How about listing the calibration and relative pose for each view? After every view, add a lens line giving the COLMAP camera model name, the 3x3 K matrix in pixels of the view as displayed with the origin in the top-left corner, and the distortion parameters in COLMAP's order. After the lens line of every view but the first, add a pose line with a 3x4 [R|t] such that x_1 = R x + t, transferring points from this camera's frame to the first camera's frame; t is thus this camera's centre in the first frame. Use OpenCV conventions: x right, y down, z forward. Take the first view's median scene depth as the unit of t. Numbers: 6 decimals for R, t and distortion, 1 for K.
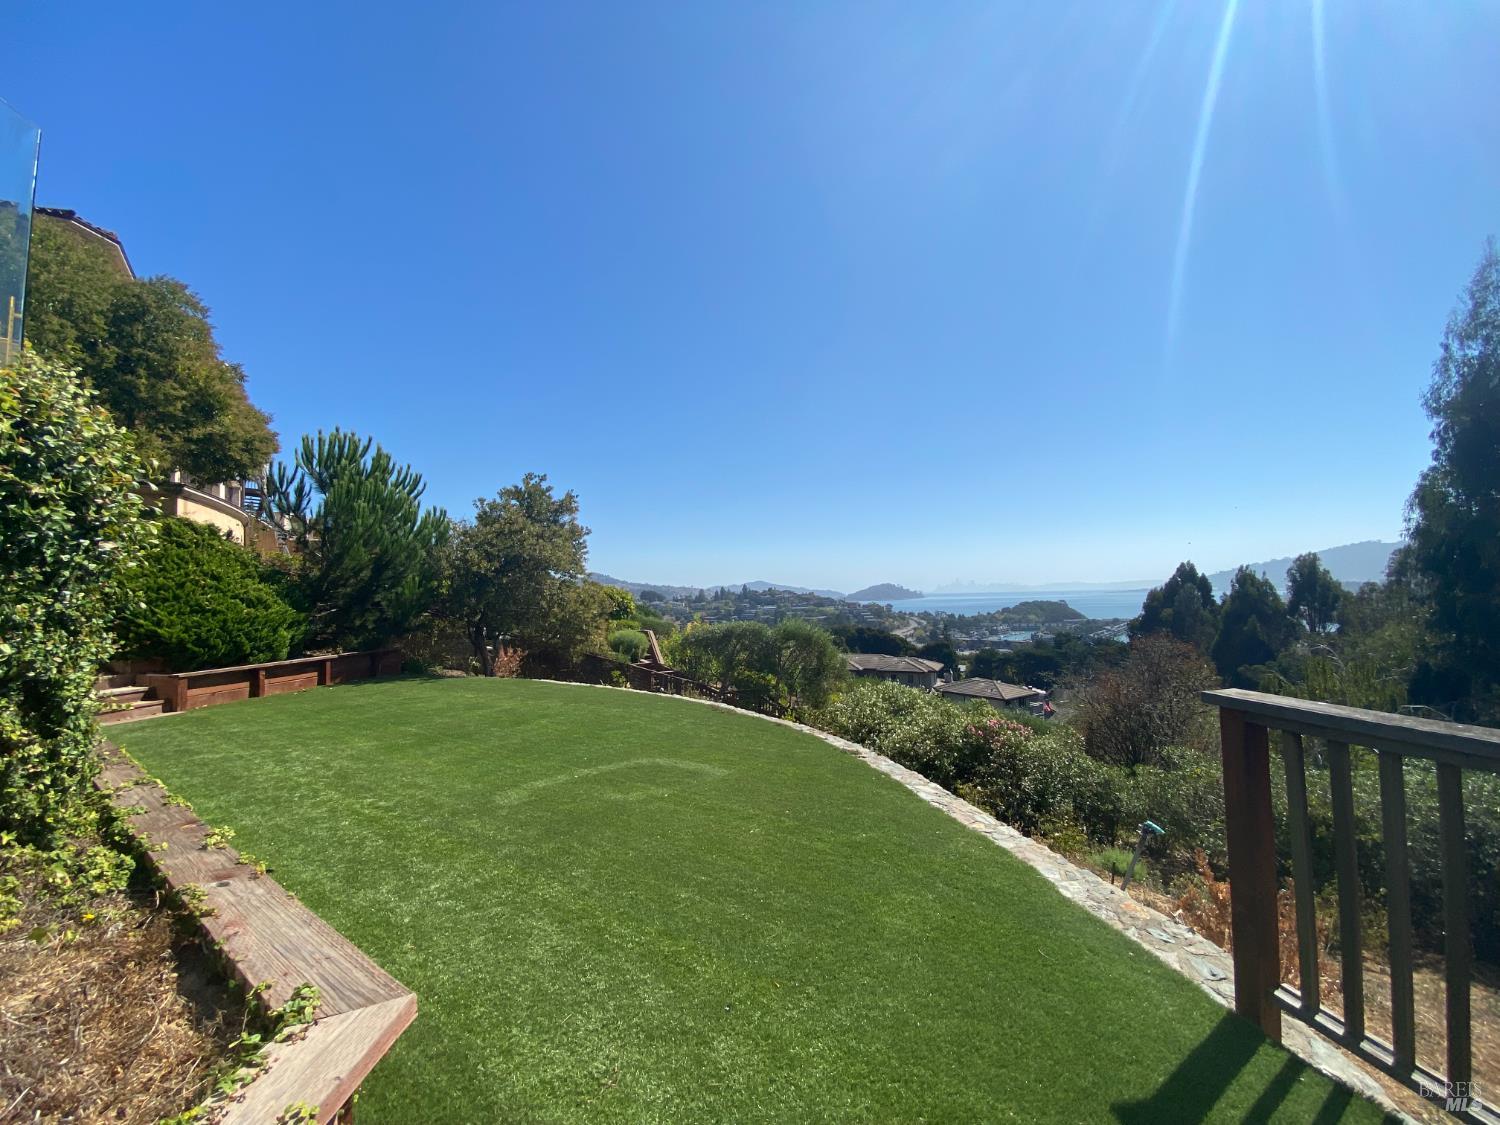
lens RADIAL K [[612.3, 0, 733.5], [0, 612.3, 548.3], [0, 0, 1]] dist [0.025584, -0.021939]
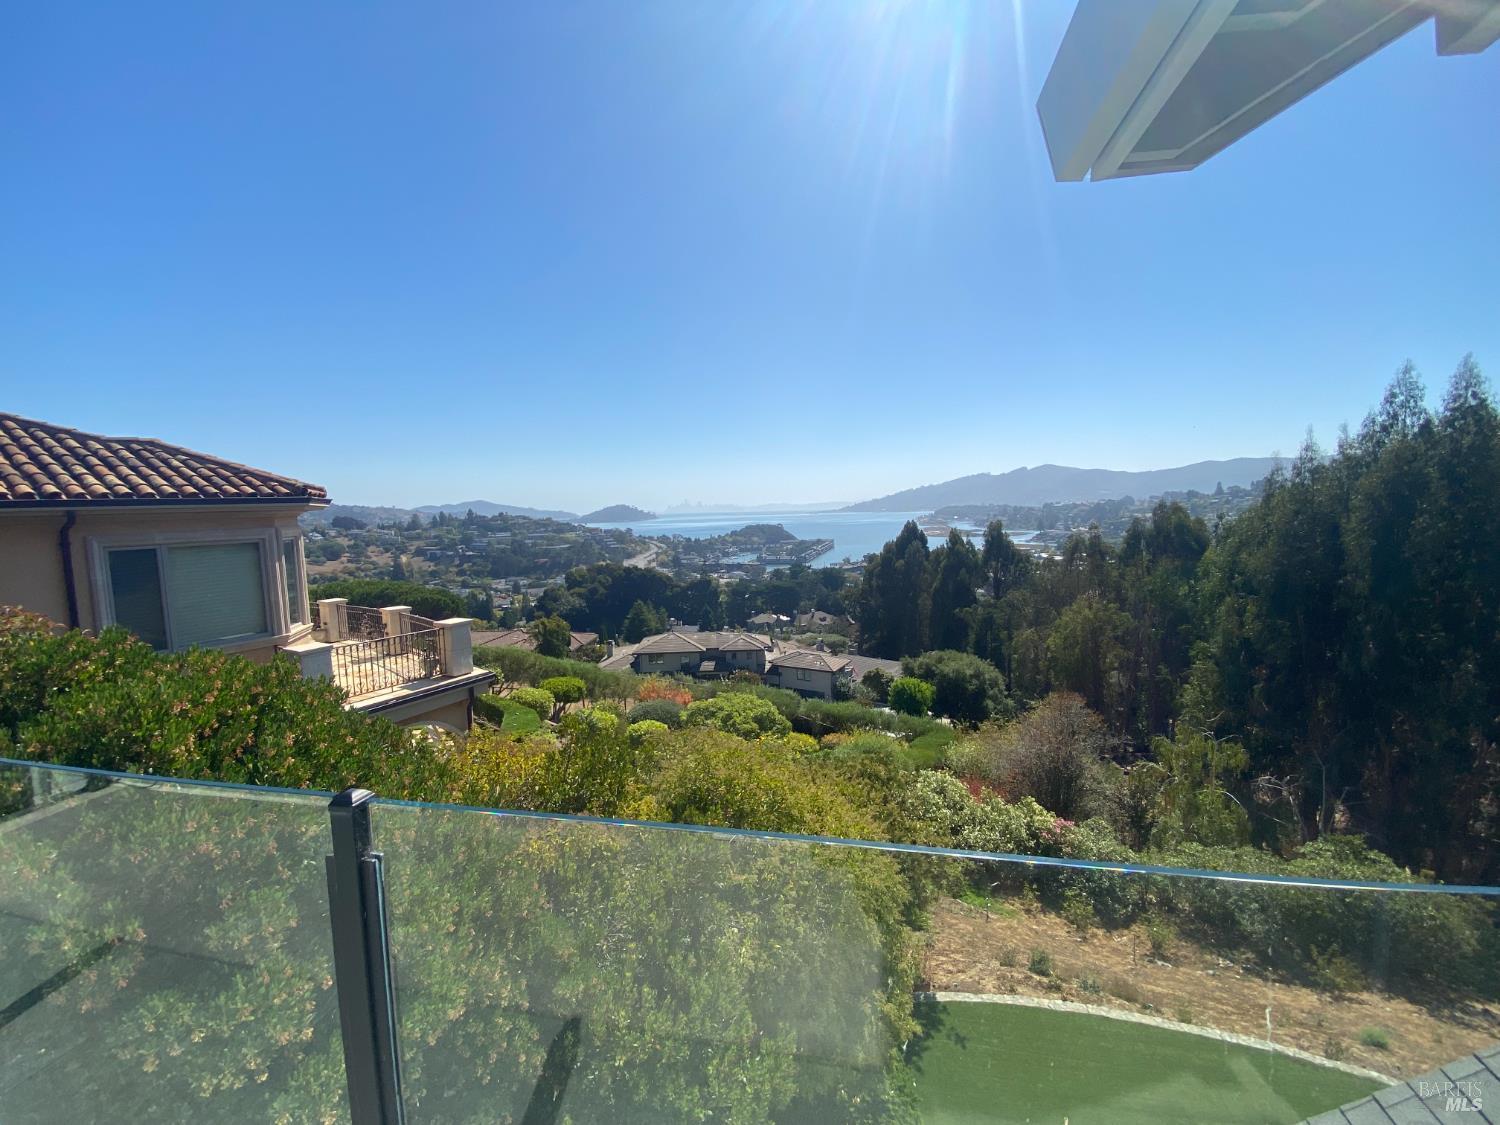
lens RADIAL K [[612.3, 0, 755.7], [0, 612.3, 560.8], [0, 0, 1]] dist [0.025584, -0.021939]
pose [[0.899669, -0.034649, 0.435194, -0.291545], [-0.028015, 0.990209, 0.136753, -0.184814], [-0.435672, -0.135225, 0.889890, 0.091844]]
